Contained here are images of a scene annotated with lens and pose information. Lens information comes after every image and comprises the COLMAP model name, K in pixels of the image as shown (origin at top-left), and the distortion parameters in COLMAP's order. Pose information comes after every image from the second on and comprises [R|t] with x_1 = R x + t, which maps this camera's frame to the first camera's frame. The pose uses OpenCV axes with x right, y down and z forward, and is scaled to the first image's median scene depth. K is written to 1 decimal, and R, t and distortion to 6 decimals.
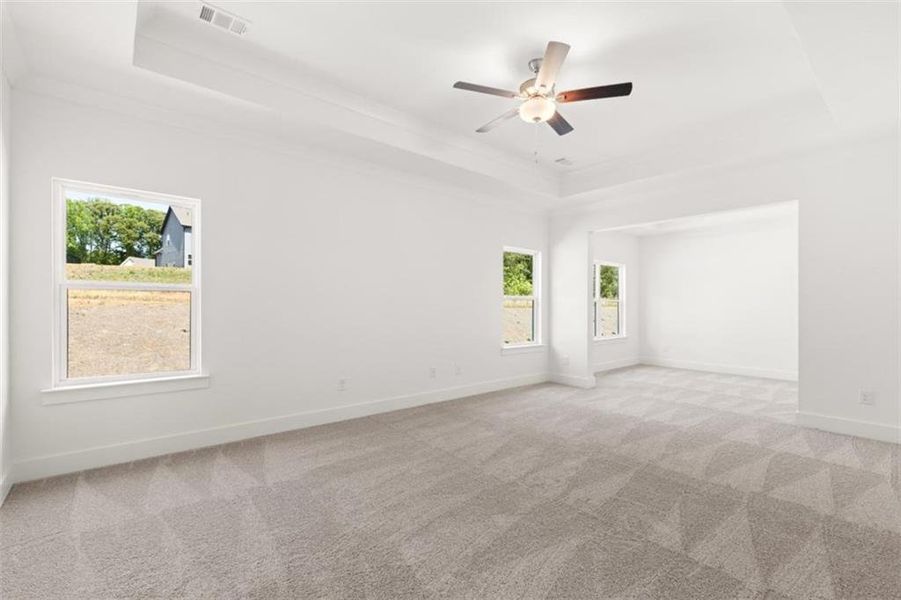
lens RADIAL K [[410.6, 0, 454.8], [0, 410.6, 305.4], [0, 0, 1]] dist [-0.002404, 0.000546]
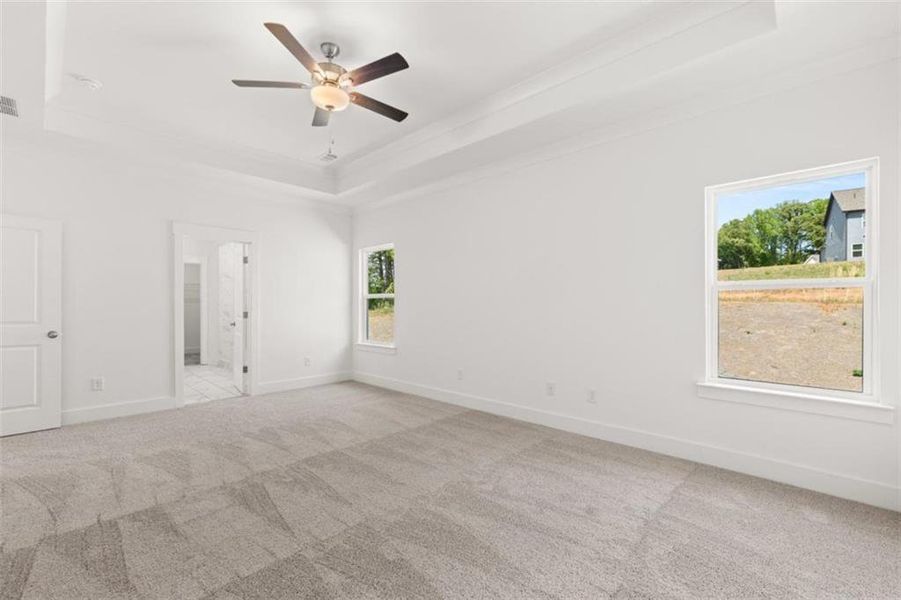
lens RADIAL K [[410.6, 0, 452.1], [0, 410.6, 299.2], [0, 0, 1]] dist [-0.002404, 0.000546]
pose [[0.083474, -0.025343, -0.996188, 0.078801], [0.008363, 0.999659, -0.024731, 0.000930], [0.996475, -0.006267, 0.083657, 0.081703]]
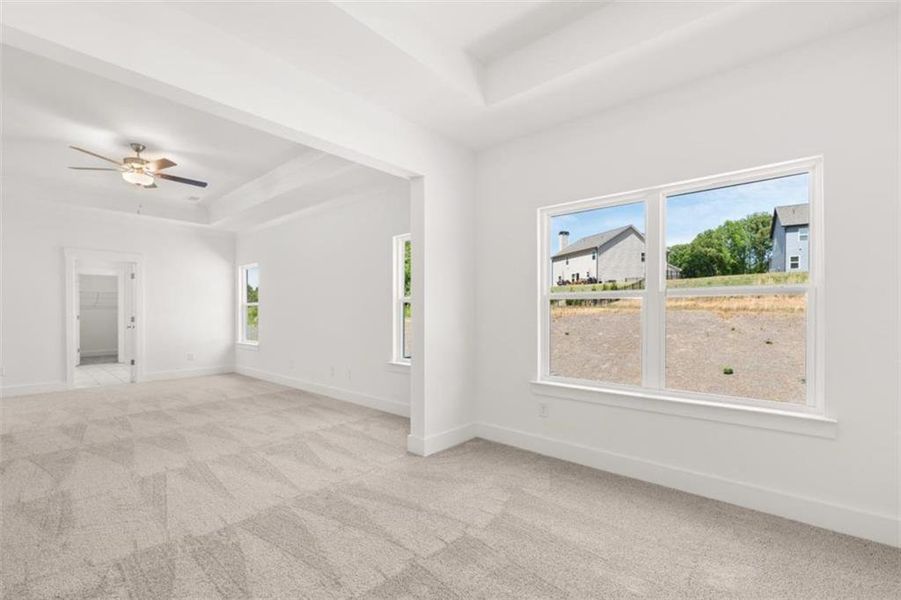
lens RADIAL K [[410.6, 0, 459.7], [0, 410.6, 309.2], [0, 0, 1]] dist [-0.002404, 0.000546]
pose [[0.142799, -0.016705, -0.989611, 0.092326], [0.005943, 0.999854, -0.016021, 0.001106], [0.989734, -0.003593, 0.142877, 0.096802]]
